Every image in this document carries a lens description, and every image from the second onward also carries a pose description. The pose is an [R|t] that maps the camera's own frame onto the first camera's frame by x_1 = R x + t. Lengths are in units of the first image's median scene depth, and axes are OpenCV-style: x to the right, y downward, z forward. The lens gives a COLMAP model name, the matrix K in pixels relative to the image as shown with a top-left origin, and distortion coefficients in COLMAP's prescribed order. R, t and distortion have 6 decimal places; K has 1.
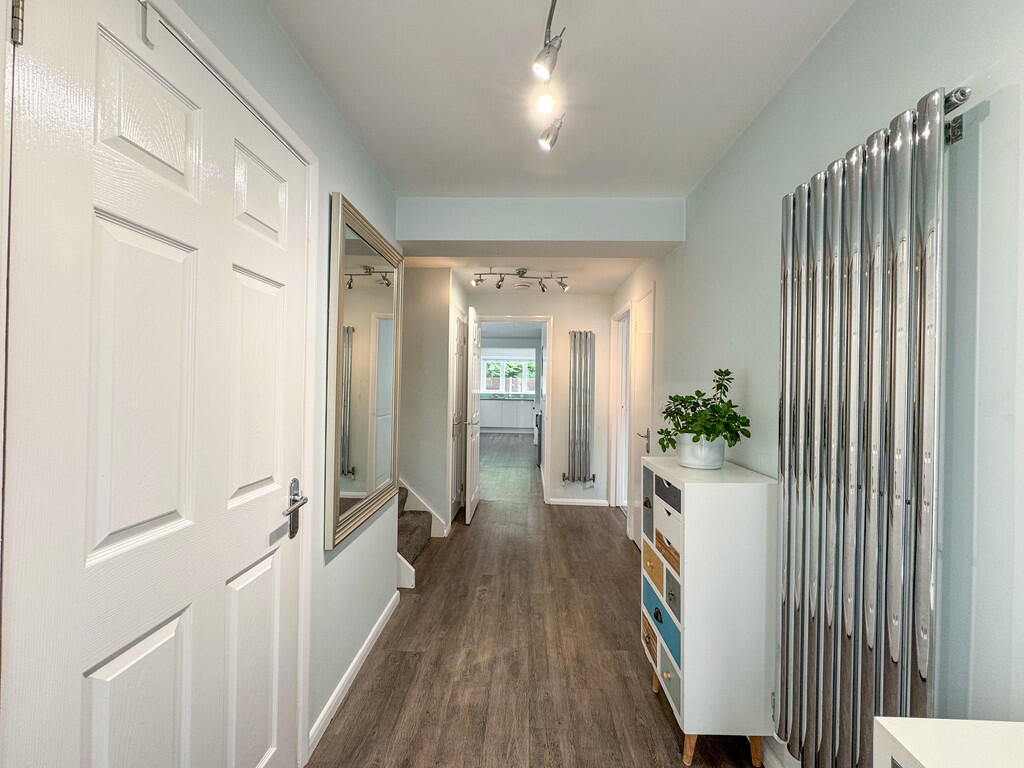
lens RADIAL K [[411.4, 0, 508.5], [0, 411.4, 383.3], [0, 0, 1]] dist [-0.001973, 0.000299]
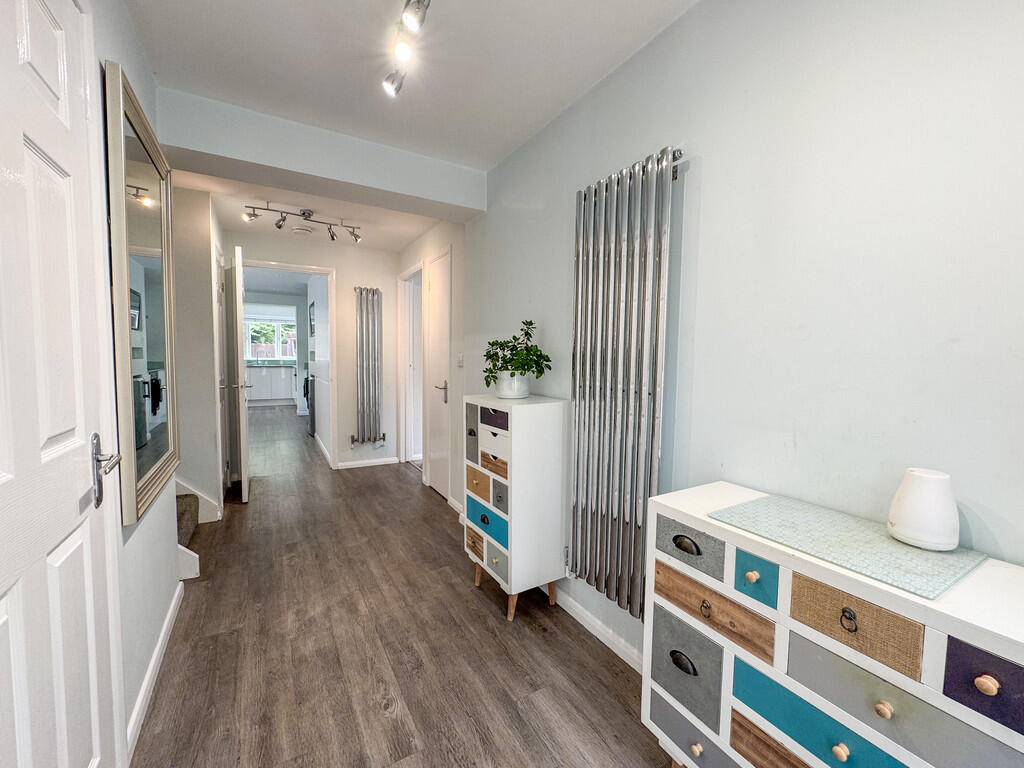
lens RADIAL K [[425.0, 0, 512.0], [0, 425.0, 384.0], [0, 0, 1]] dist [-0.002478, 0.000235]
pose [[0.839561, -0.039478, 0.541828, -0.126229], [-0.001043, 0.997237, 0.074276, 0.034204], [-0.543264, -0.062924, 0.837201, -0.044021]]
